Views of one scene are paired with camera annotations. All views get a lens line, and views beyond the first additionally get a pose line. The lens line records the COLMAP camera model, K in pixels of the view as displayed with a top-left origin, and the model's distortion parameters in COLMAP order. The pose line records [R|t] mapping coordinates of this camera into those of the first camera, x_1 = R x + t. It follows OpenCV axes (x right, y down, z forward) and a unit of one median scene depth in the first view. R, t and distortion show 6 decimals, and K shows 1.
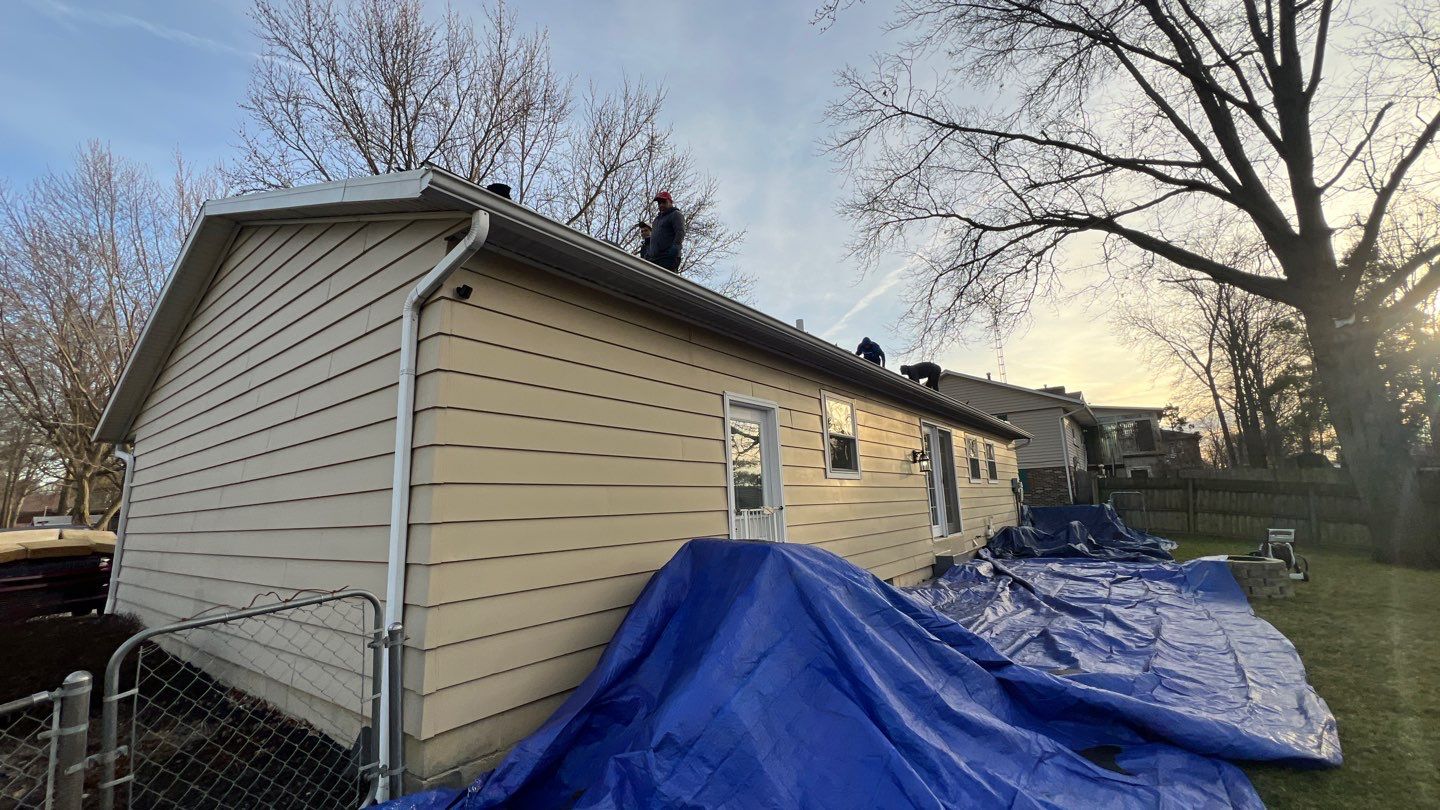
lens RADIAL K [[576.7, 0, 722.0], [0, 576.7, 402.6], [0, 0, 1]] dist [0.000400, -0.000324]
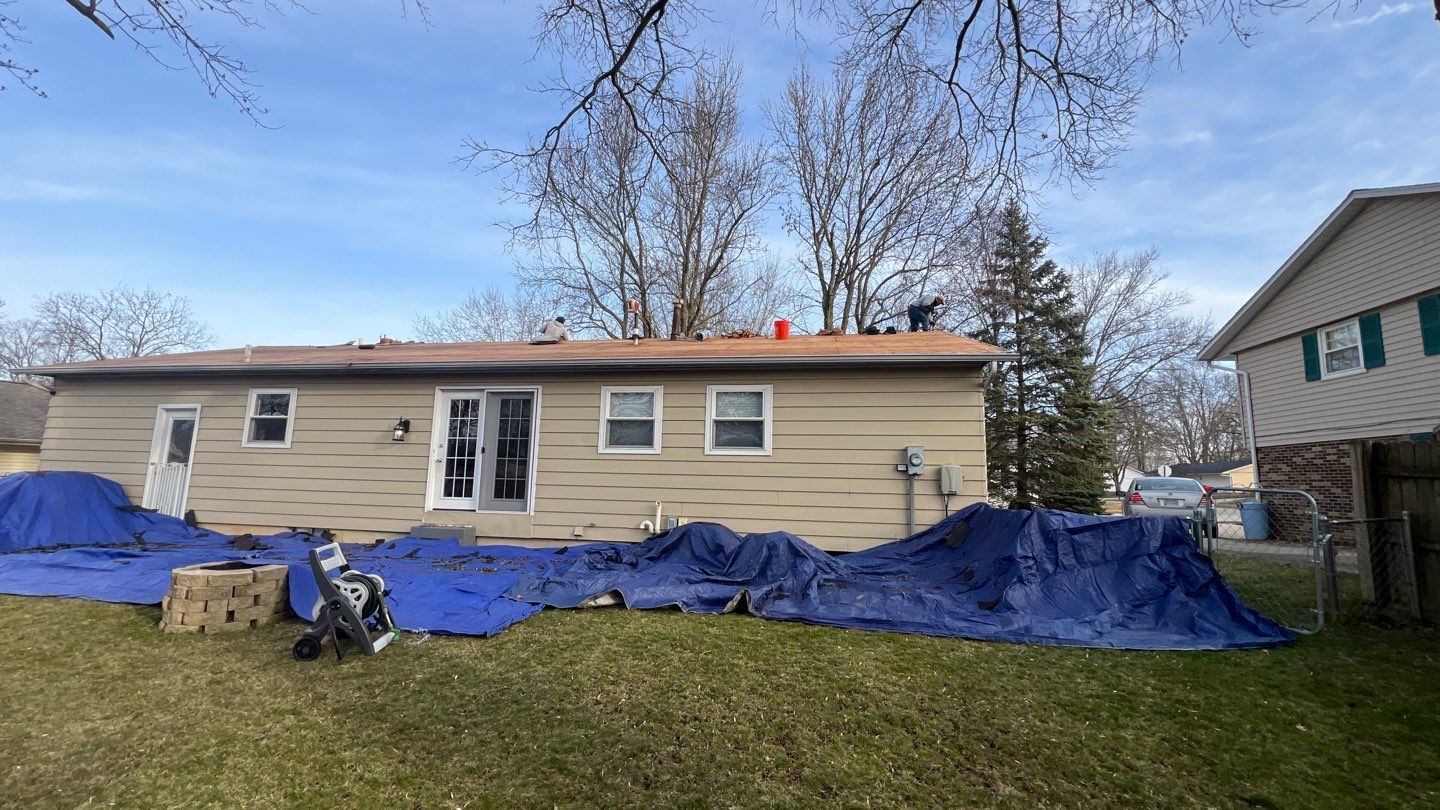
lens RADIAL K [[576.7, 0, 720.7], [0, 576.7, 404.4], [0, 0, 1]] dist [0.000400, -0.000324]
pose [[0.444246, -0.095272, -0.890825, 1.848584], [0.112501, 0.992391, -0.050031, 0.207868], [0.888813, -0.077993, 0.451584, 1.271806]]
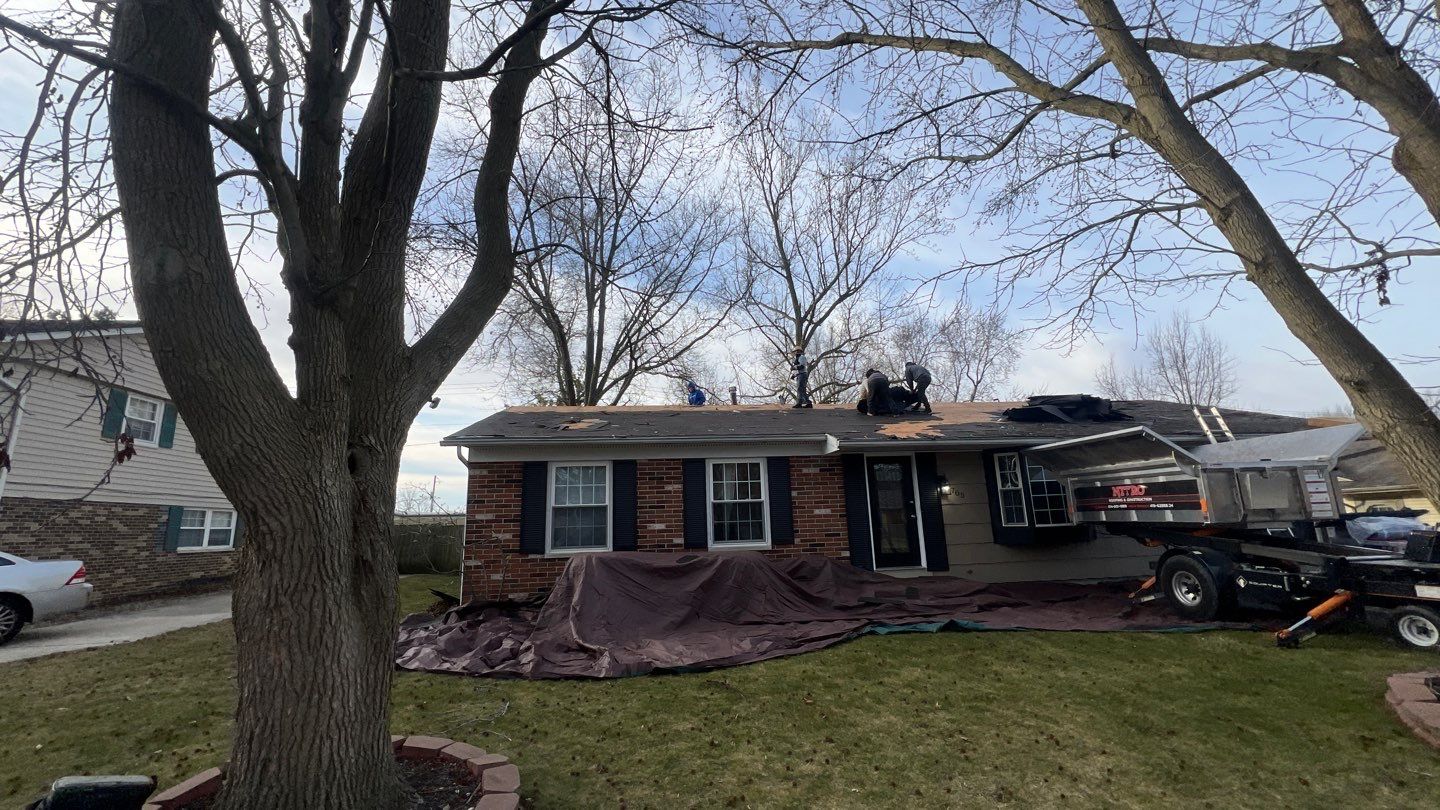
lens RADIAL K [[576.7, 0, 717.2], [0, 576.7, 404.4], [0, 0, 1]] dist [0.000400, -0.000324]
pose [[-0.676962, 0.188999, 0.711338, -1.040755], [-0.079429, 0.942064, -0.325892, 0.534873], [-0.731720, -0.277117, -0.622730, 3.223211]]
